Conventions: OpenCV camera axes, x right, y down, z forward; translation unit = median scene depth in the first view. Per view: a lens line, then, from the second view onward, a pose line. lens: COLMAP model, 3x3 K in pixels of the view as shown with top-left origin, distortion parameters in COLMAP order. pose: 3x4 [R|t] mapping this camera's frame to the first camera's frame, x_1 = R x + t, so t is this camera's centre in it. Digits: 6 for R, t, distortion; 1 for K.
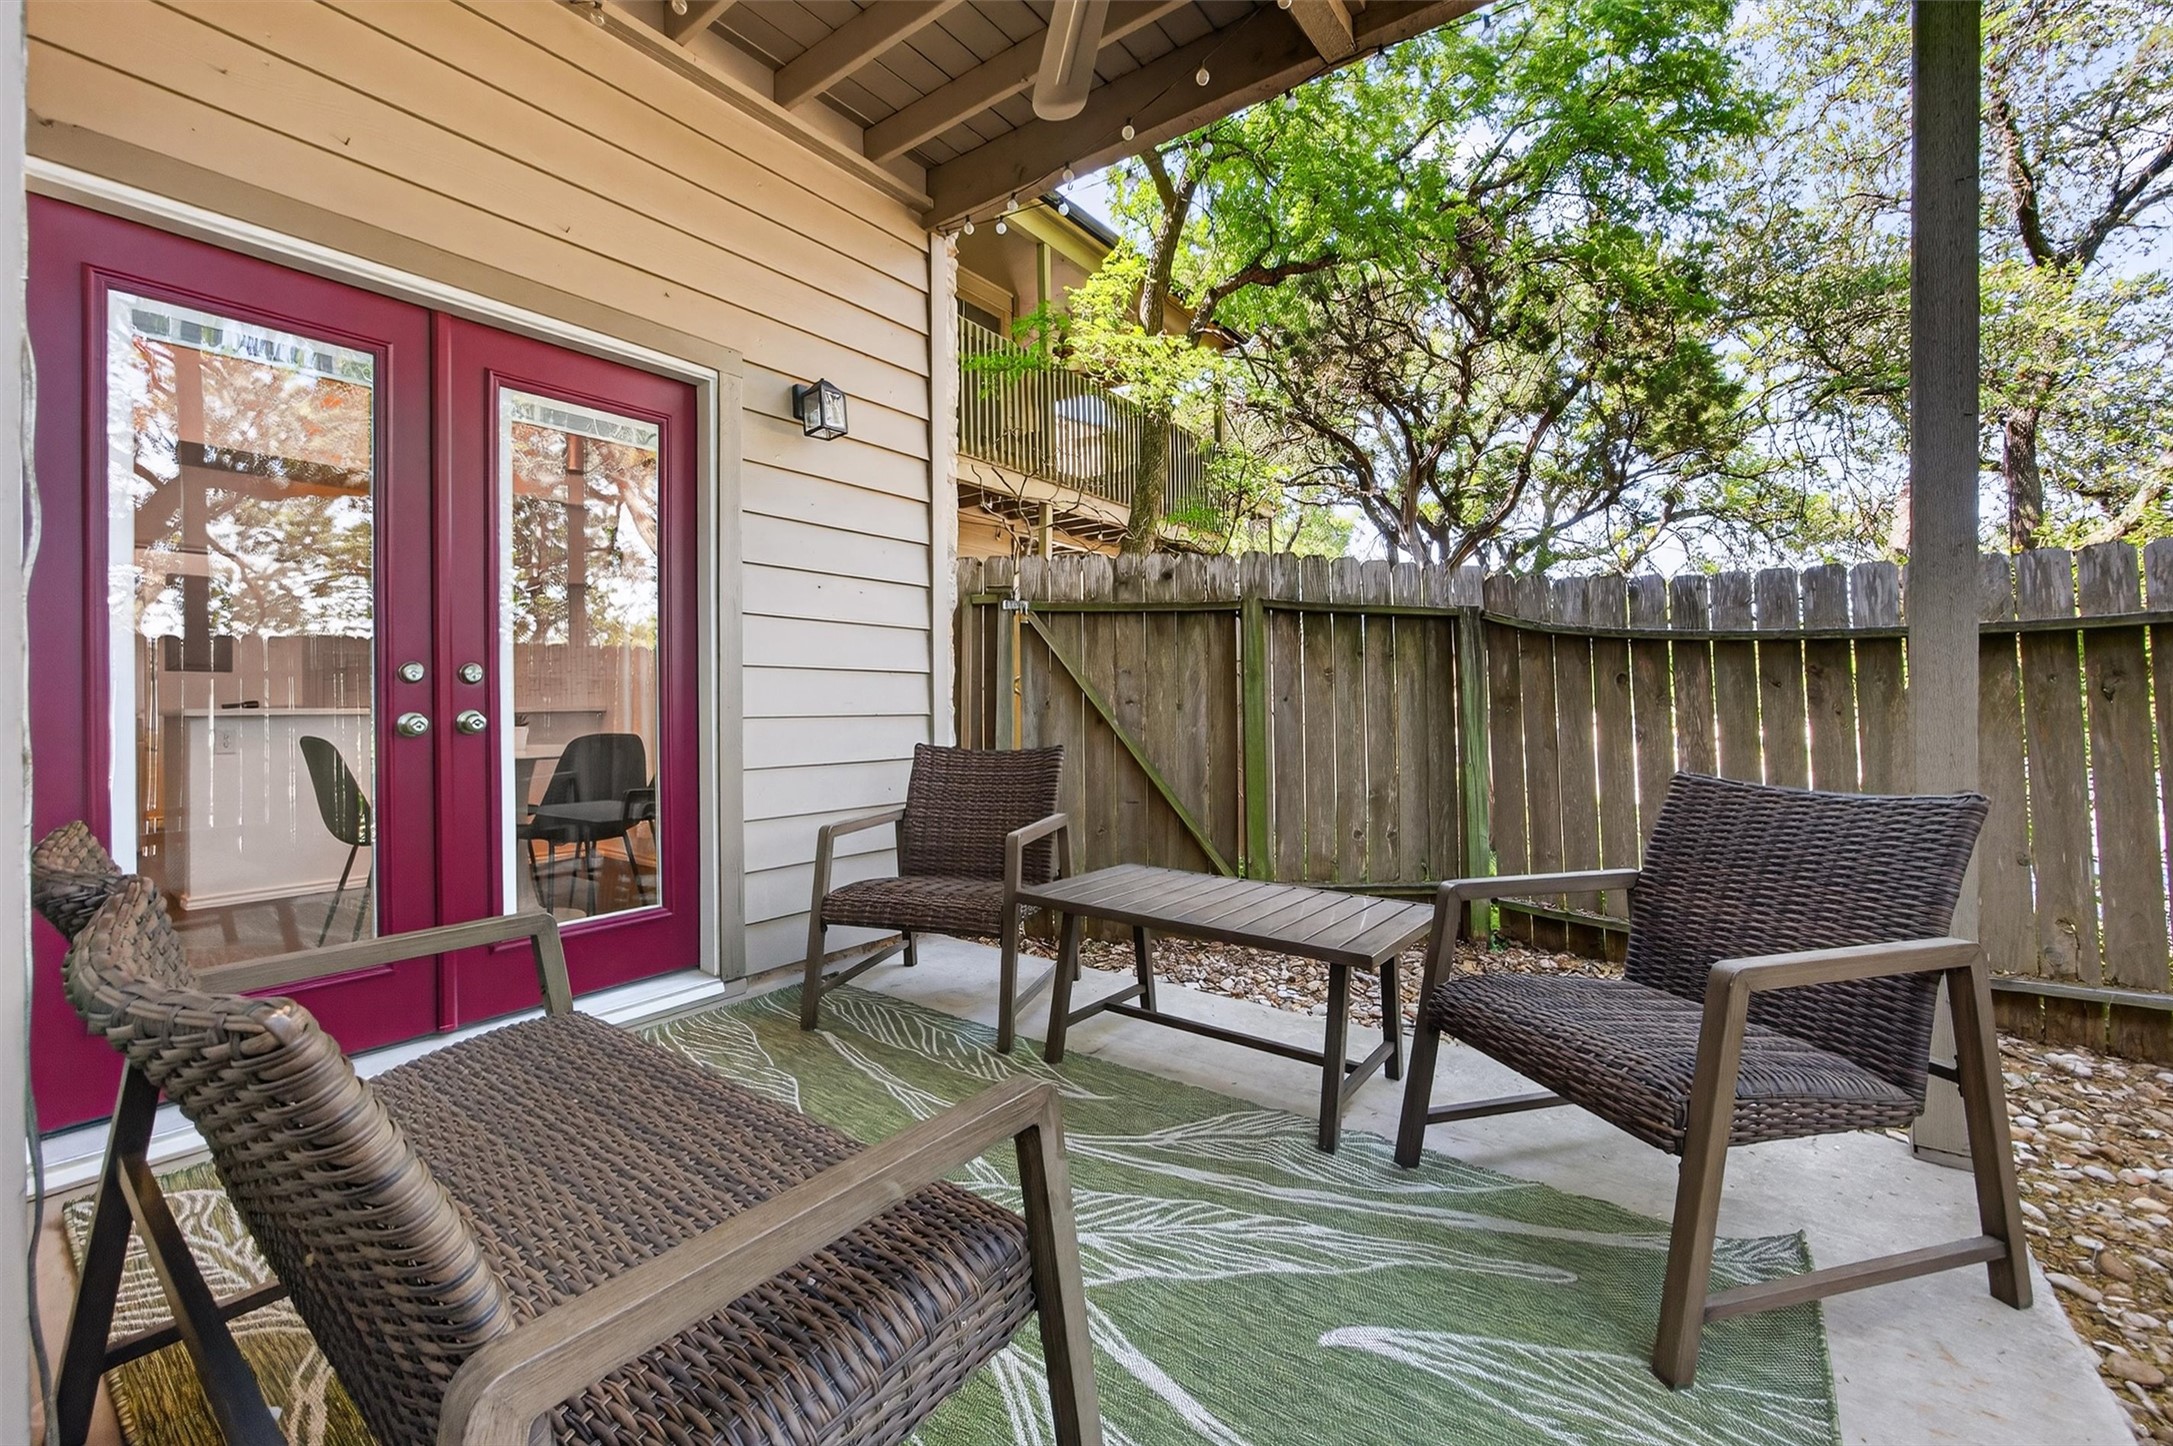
lens RADIAL K [[906.1, 0, 1086.5], [0, 906.1, 723.0], [0, 0, 1]] dist [-0.013534, 0.000066]
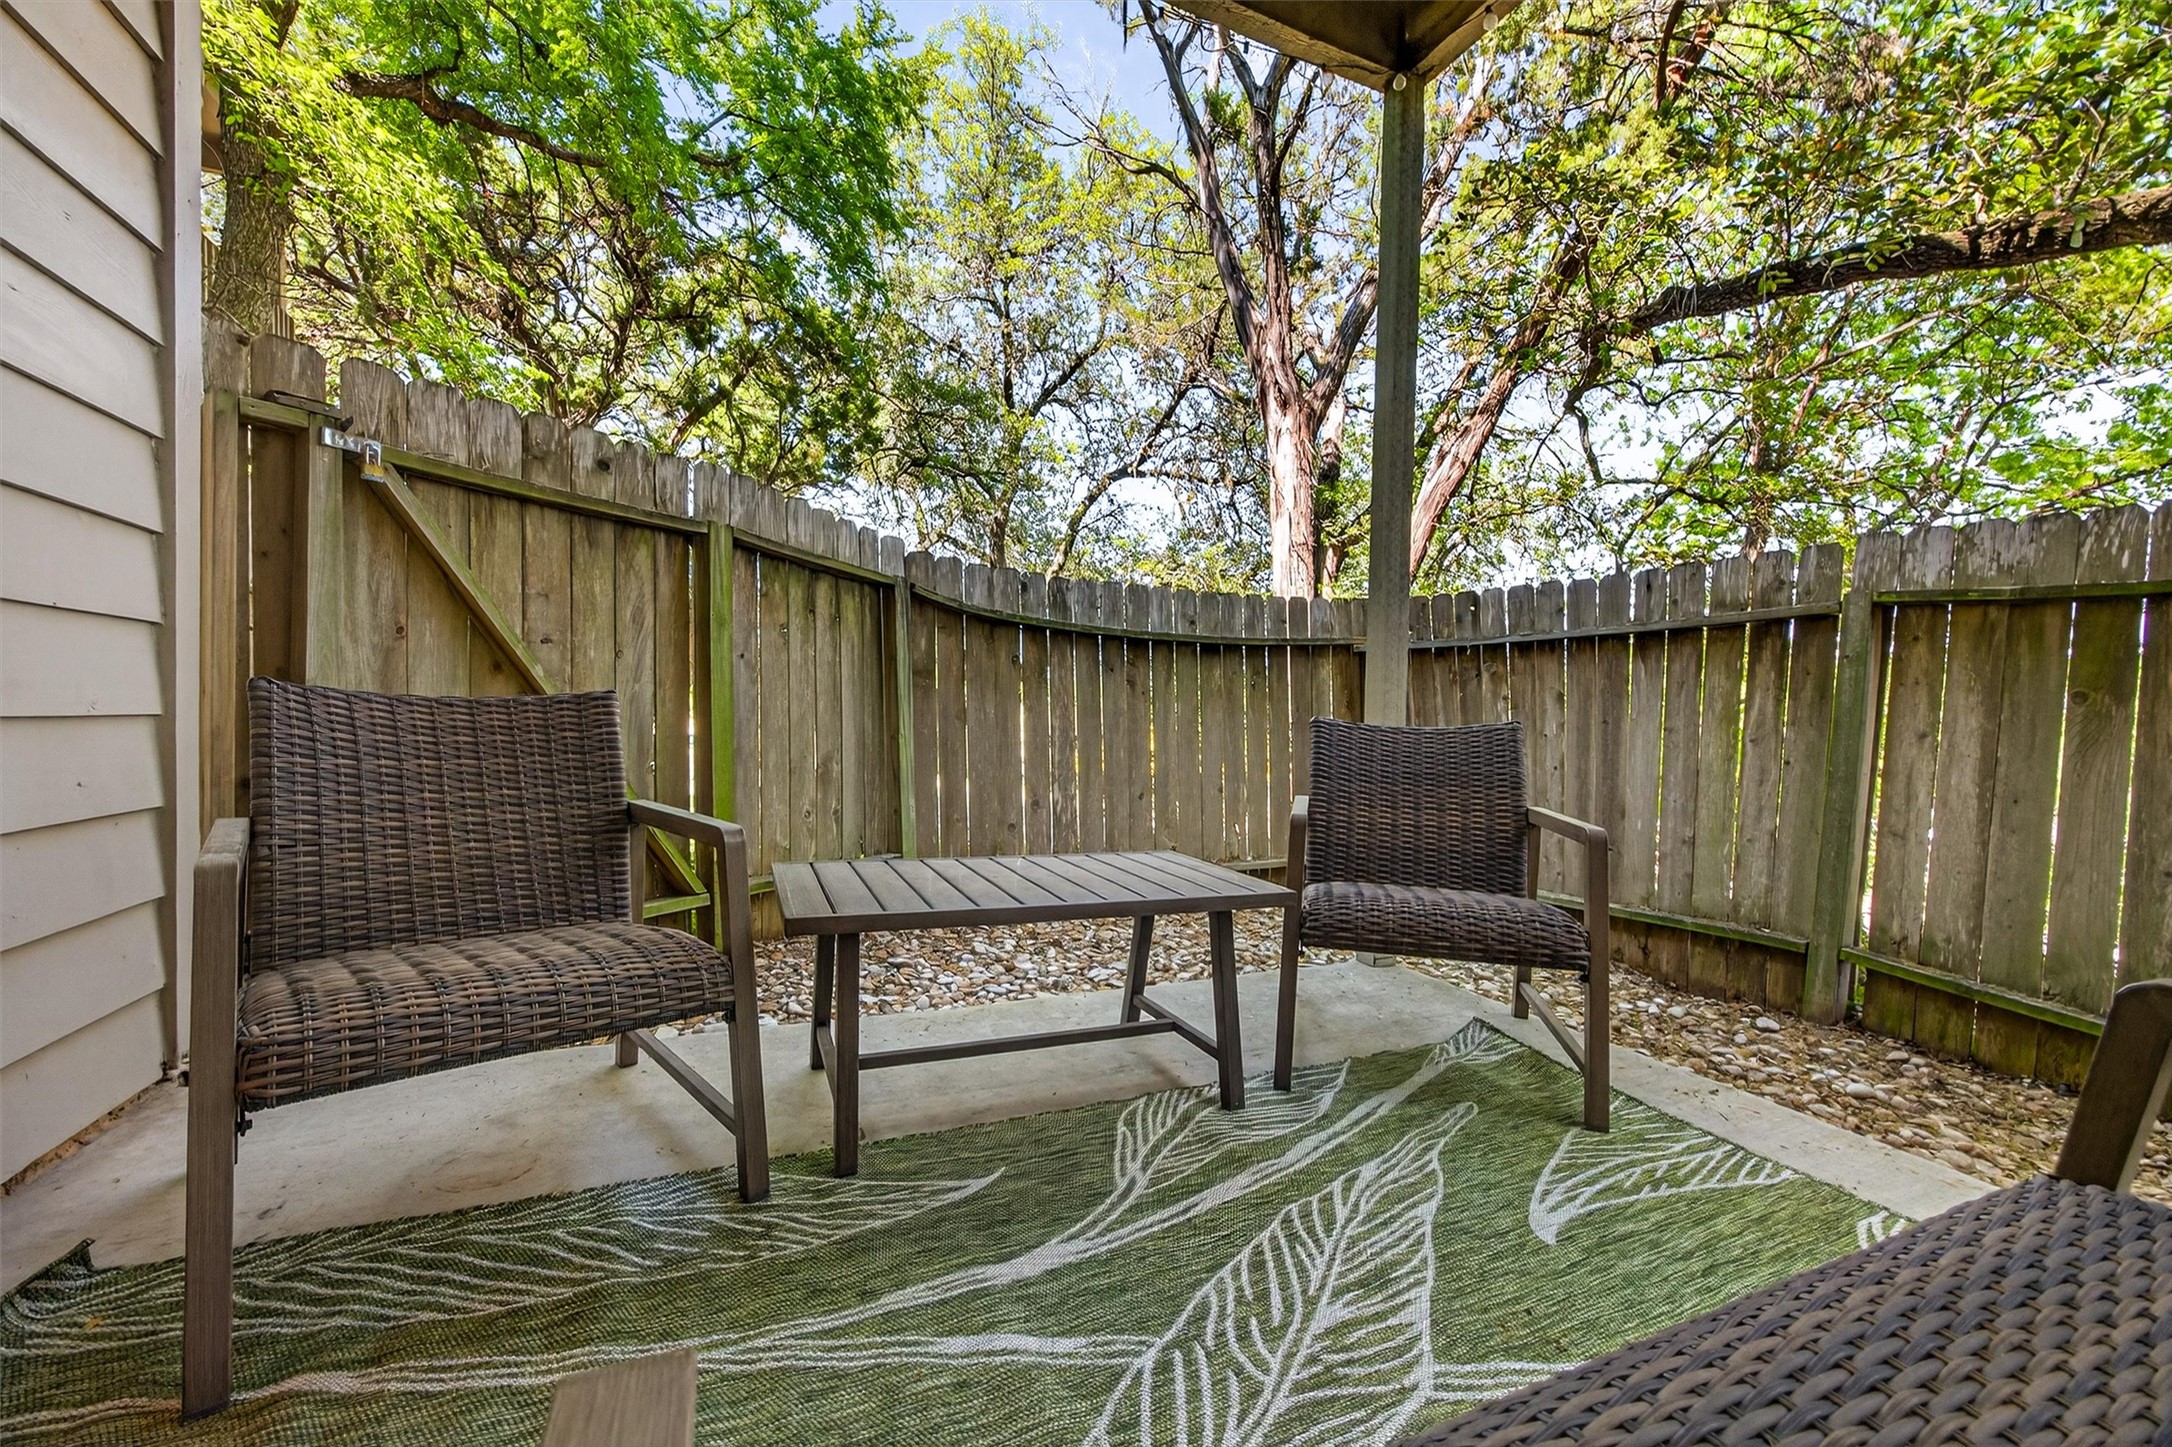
lens RADIAL K [[860.1, 0, 1086.0], [0, 860.1, 723.5], [0, 0, 1]] dist [-0.001561, -0.000107]
pose [[0.494218, 0.009145, 0.869290, -0.328194], [-0.004366, 0.999958, -0.008037, 0.043934], [-0.869327, 0.000177, 0.494237, 0.379712]]
